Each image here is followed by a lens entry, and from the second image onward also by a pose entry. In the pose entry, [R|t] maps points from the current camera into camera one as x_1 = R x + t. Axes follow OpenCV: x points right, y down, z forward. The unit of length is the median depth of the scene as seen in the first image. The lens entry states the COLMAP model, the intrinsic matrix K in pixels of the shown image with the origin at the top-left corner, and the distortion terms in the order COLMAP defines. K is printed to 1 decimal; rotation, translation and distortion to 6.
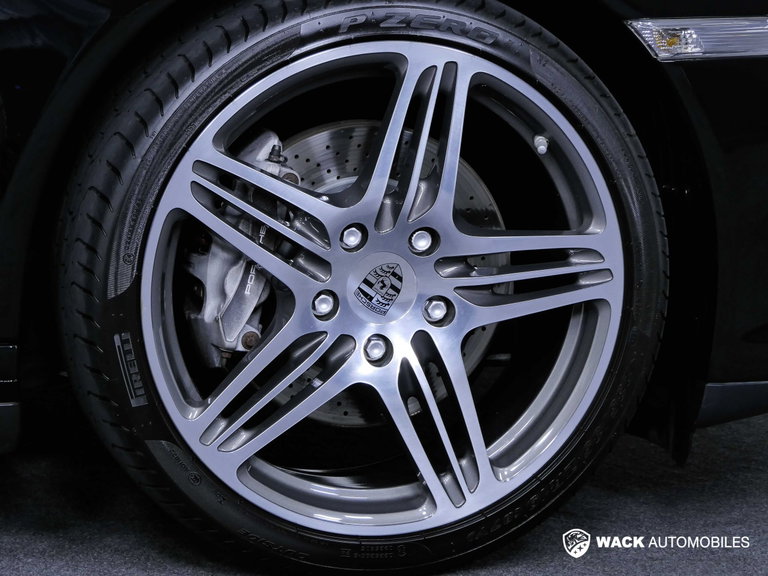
lens RADIAL K [[3468.2, 0, 384.8], [0, 3468.2, 289.6], [0, 0, 1]] dist [0.643897, 0.000000]
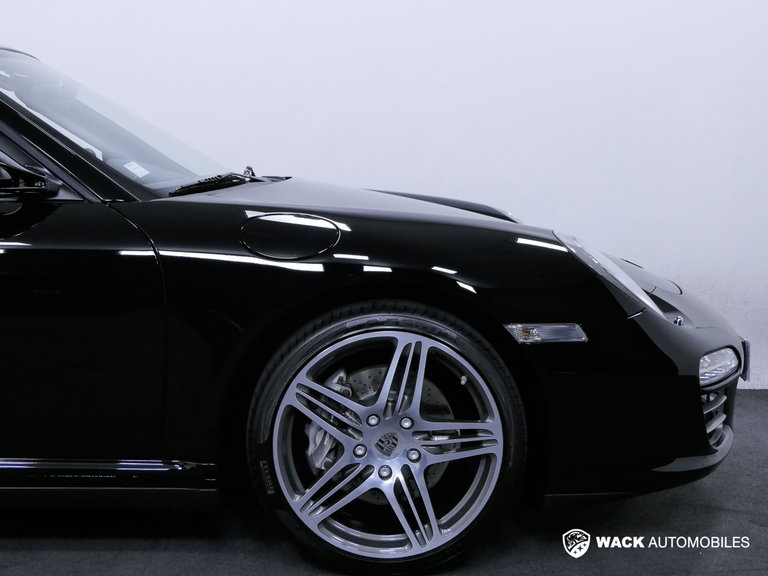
lens RADIAL K [[950.5, 0, 380.6], [0, 950.5, 291.0], [0, 0, 1]] dist [-0.007114, 0.000000]
pose [[0.967386, 0.017645, -0.252692, 0.144399], [-0.038227, 0.996315, -0.076774, -0.050225], [0.250406, 0.083929, 0.964496, 0.419584]]
